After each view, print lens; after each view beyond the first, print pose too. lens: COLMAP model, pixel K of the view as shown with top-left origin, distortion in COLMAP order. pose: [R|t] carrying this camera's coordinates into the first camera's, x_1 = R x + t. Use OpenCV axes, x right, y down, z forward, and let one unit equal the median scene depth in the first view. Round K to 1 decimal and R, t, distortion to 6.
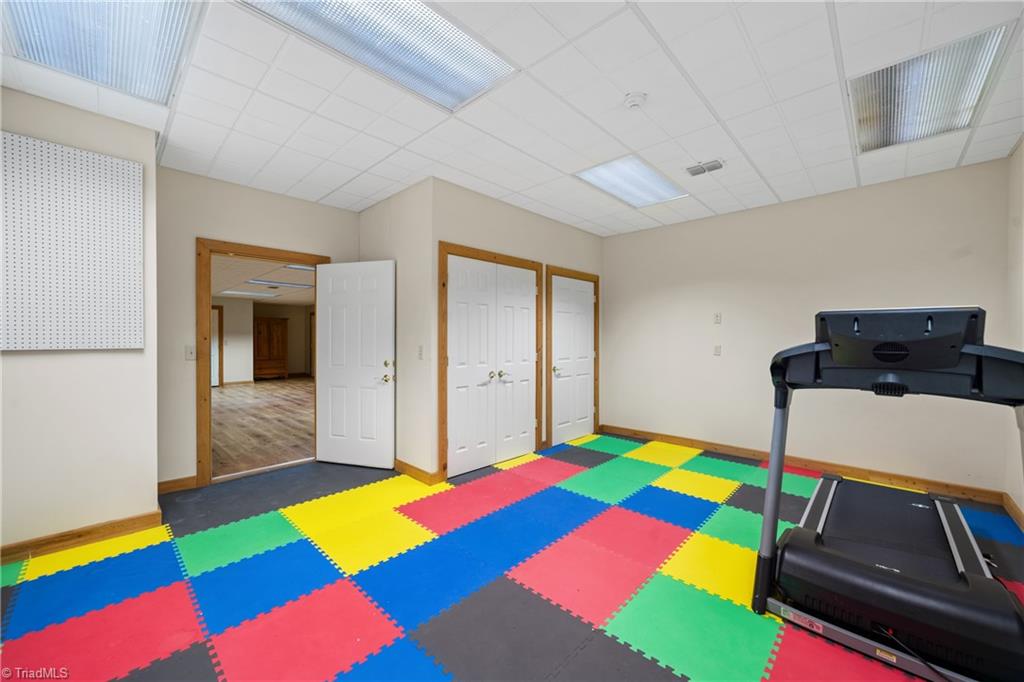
lens RADIAL K [[393.9, 0, 515.1], [0, 393.9, 340.1], [0, 0, 1]] dist [-0.007263, 0.002154]
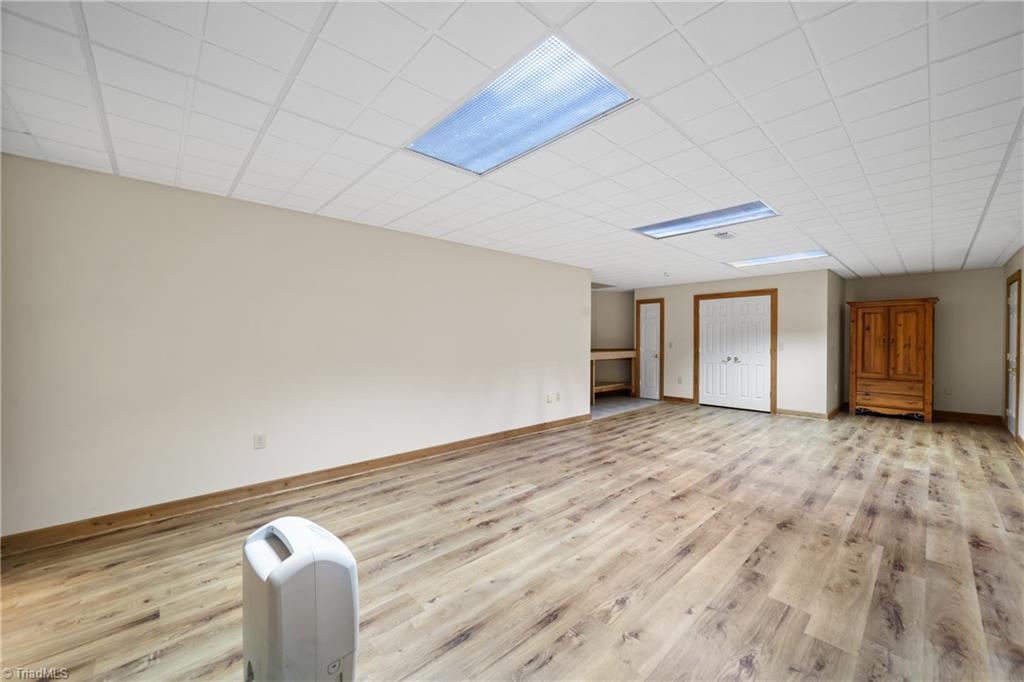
lens RADIAL K [[393.9, 0, 515.5], [0, 393.9, 339.2], [0, 0, 1]] dist [-0.007263, 0.002154]
pose [[-0.053096, 0.006250, -0.998570, -0.078986], [-0.005461, 0.999964, 0.006549, -0.006001], [0.998574, 0.005801, -0.053060, 0.579279]]
